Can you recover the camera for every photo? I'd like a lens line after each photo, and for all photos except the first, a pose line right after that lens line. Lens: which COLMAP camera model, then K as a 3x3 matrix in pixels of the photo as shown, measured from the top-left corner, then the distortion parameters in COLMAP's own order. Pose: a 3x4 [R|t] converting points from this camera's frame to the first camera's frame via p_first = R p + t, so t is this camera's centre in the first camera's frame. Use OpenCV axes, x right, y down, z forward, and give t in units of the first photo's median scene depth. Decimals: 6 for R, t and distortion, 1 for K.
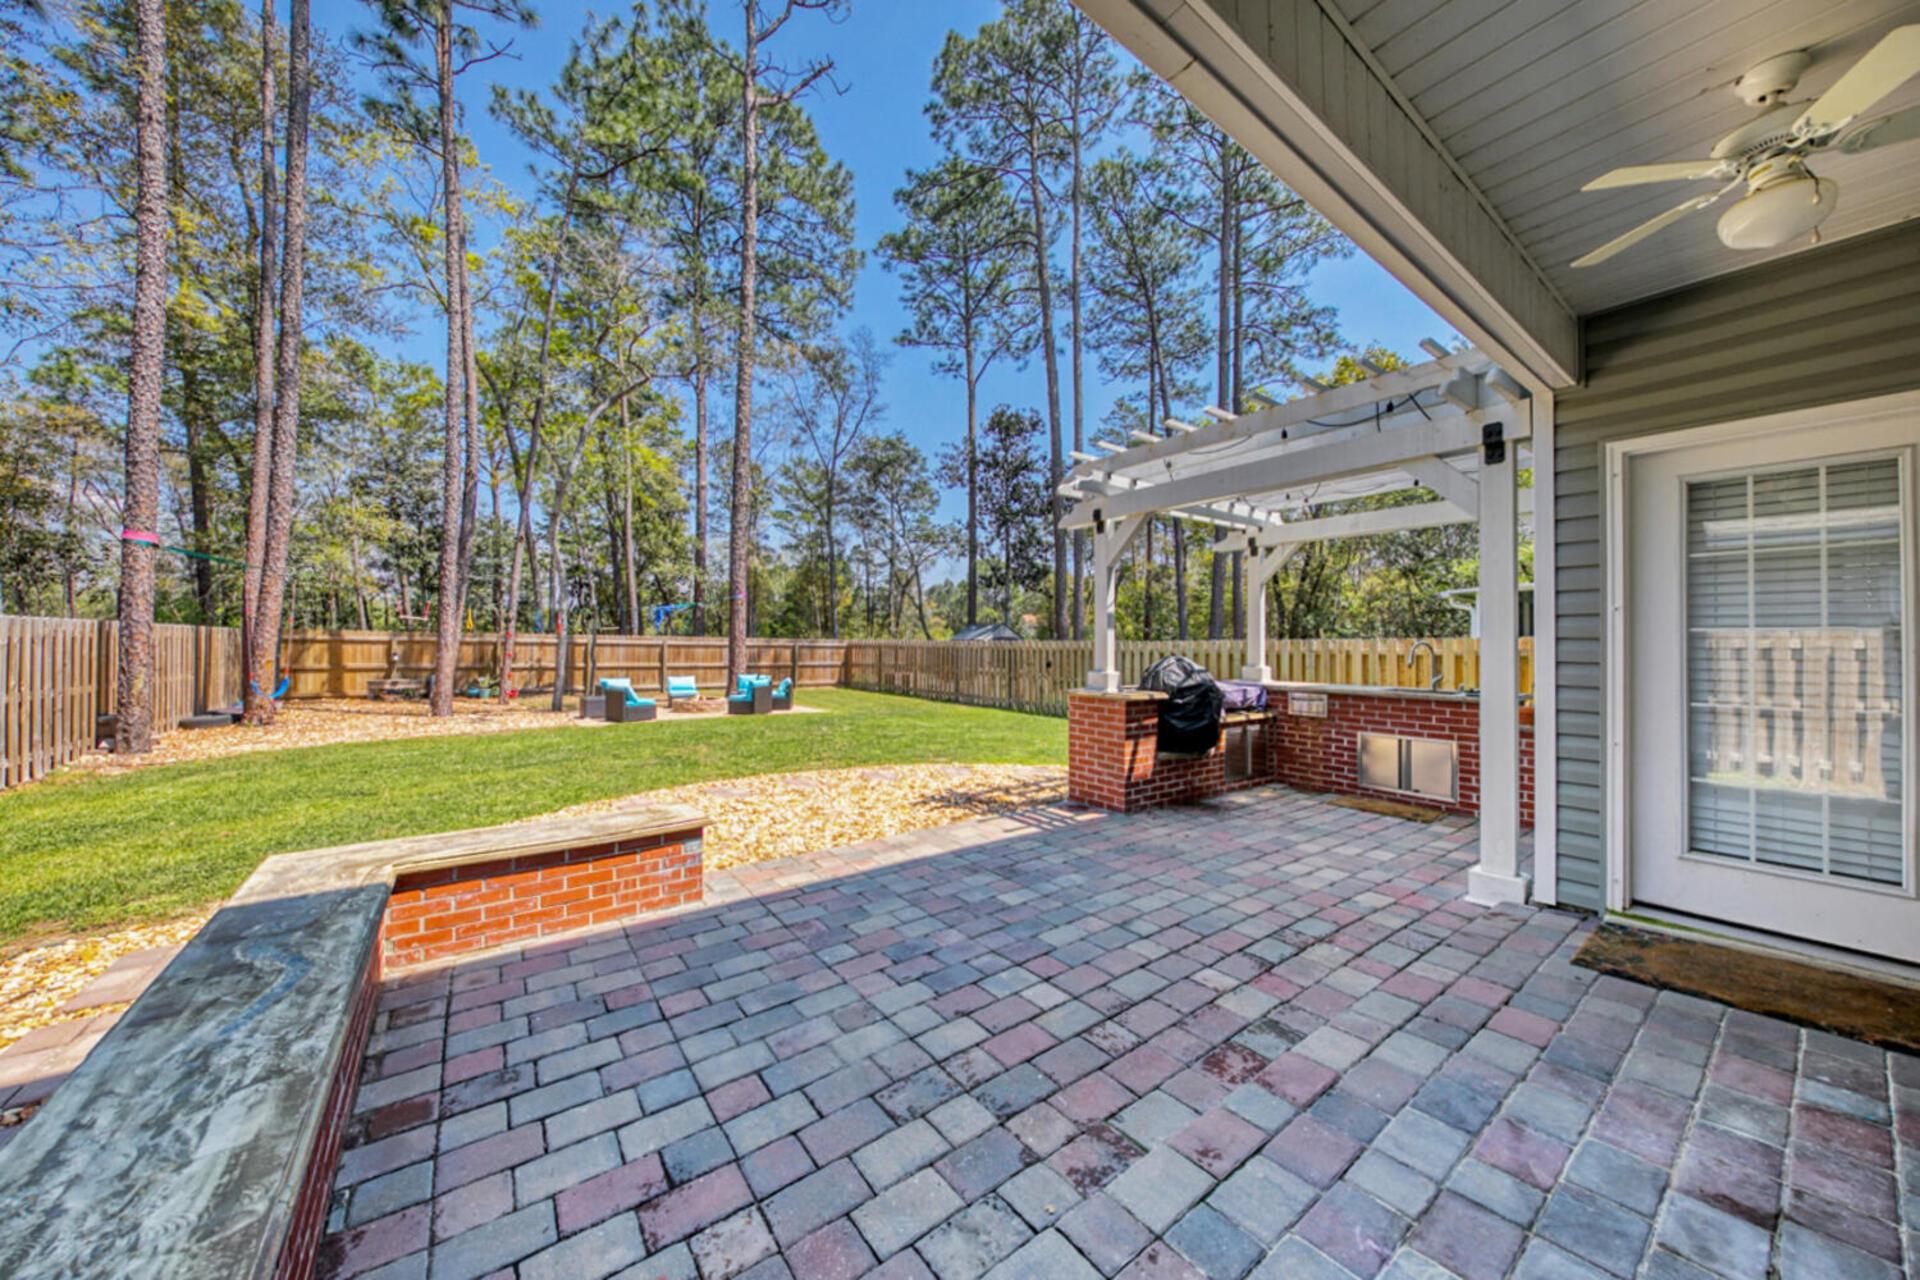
lens RADIAL K [[650.1, 0, 960.7], [0, 650.1, 635.7], [0, 0, 1]] dist [-0.000373, -0.000020]
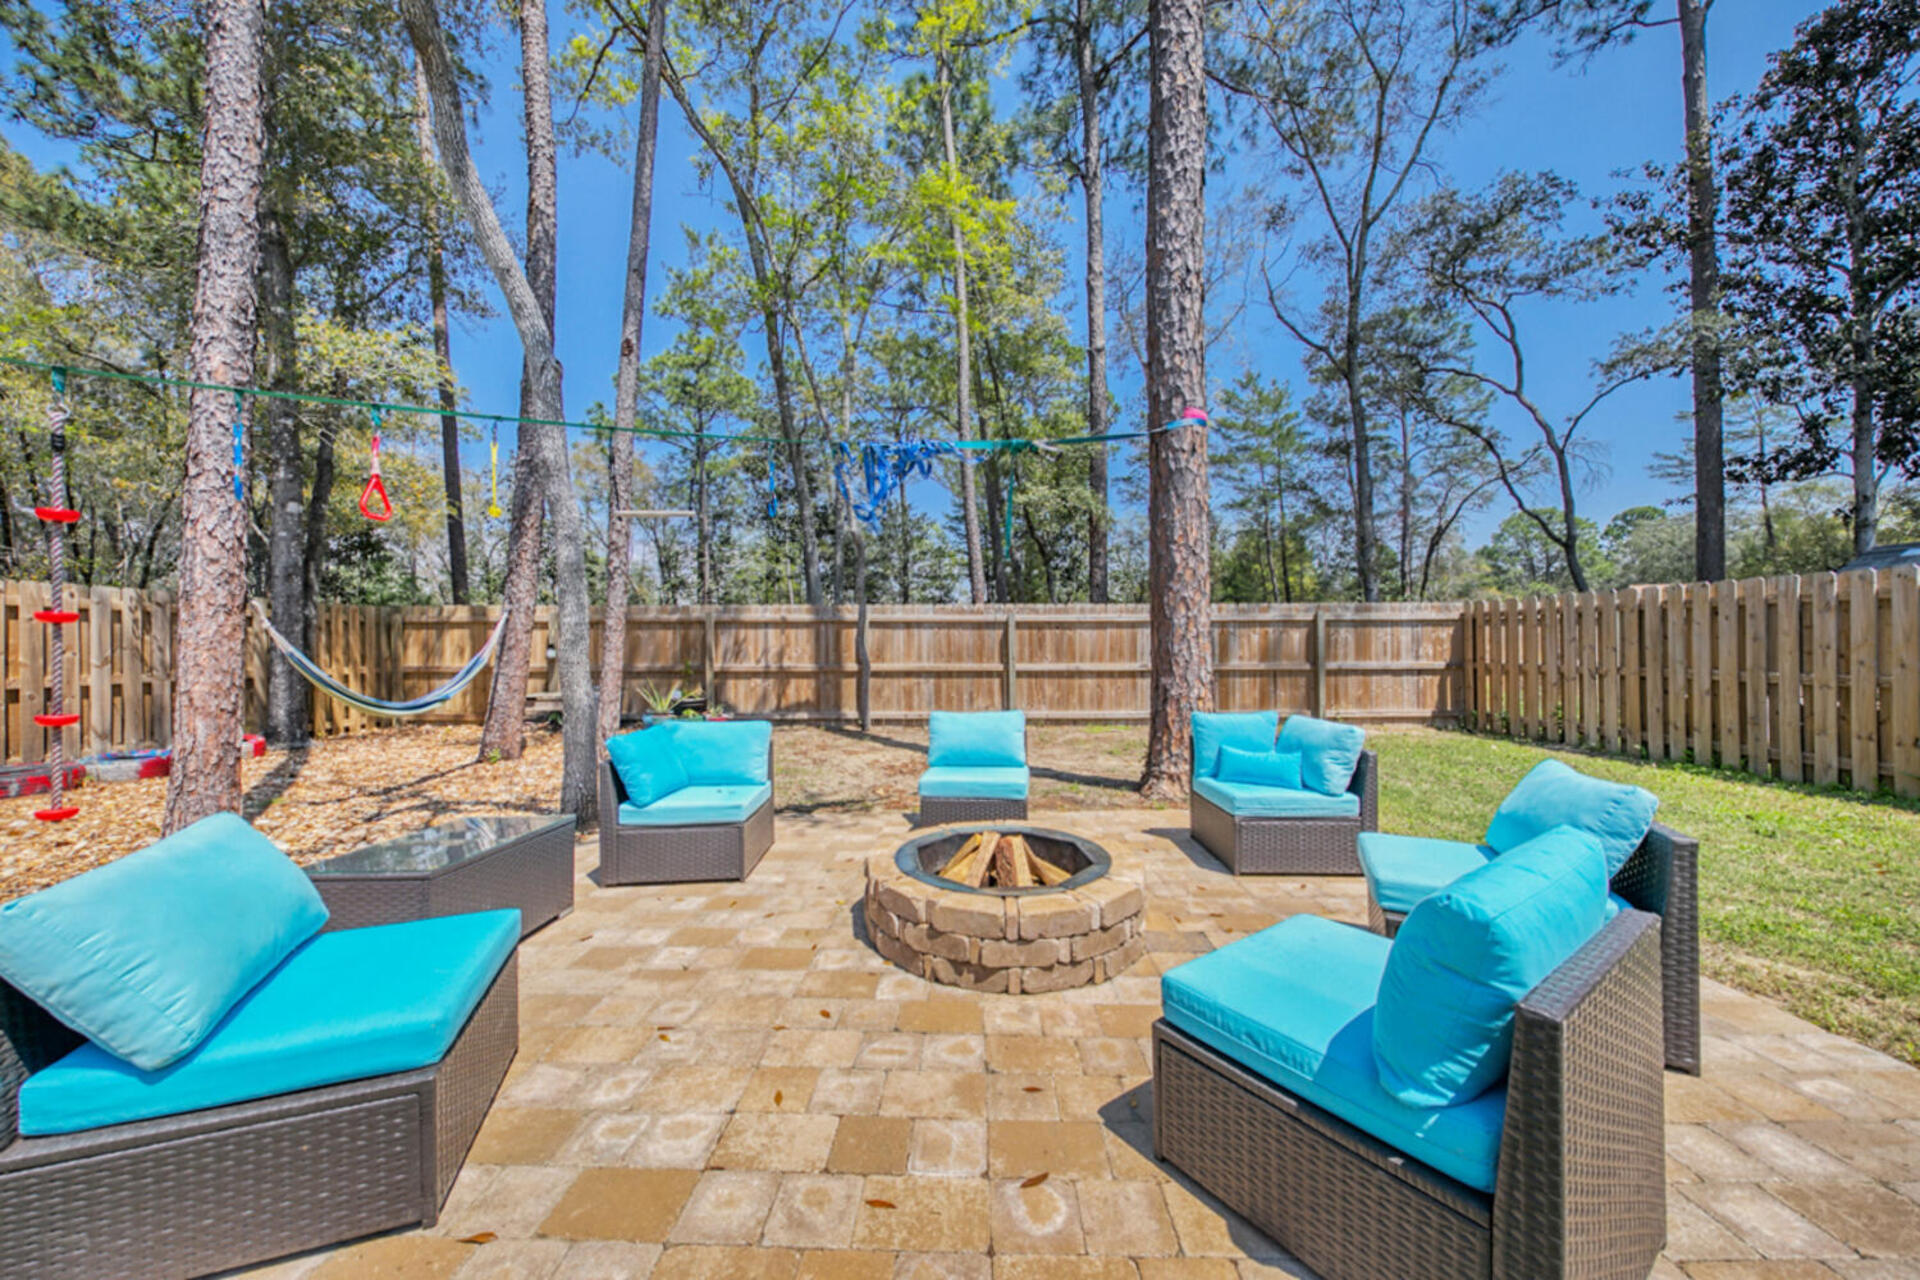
lens RADIAL K [[650.1, 0, 960.7], [0, 650.1, 635.7], [0, 0, 1]] dist [-0.000373, -0.000020]
pose [[0.803987, -0.020824, -0.594283, -0.208505], [0.022720, 0.999733, -0.004295, 0.023711], [0.594213, -0.010049, 0.804245, 0.596190]]
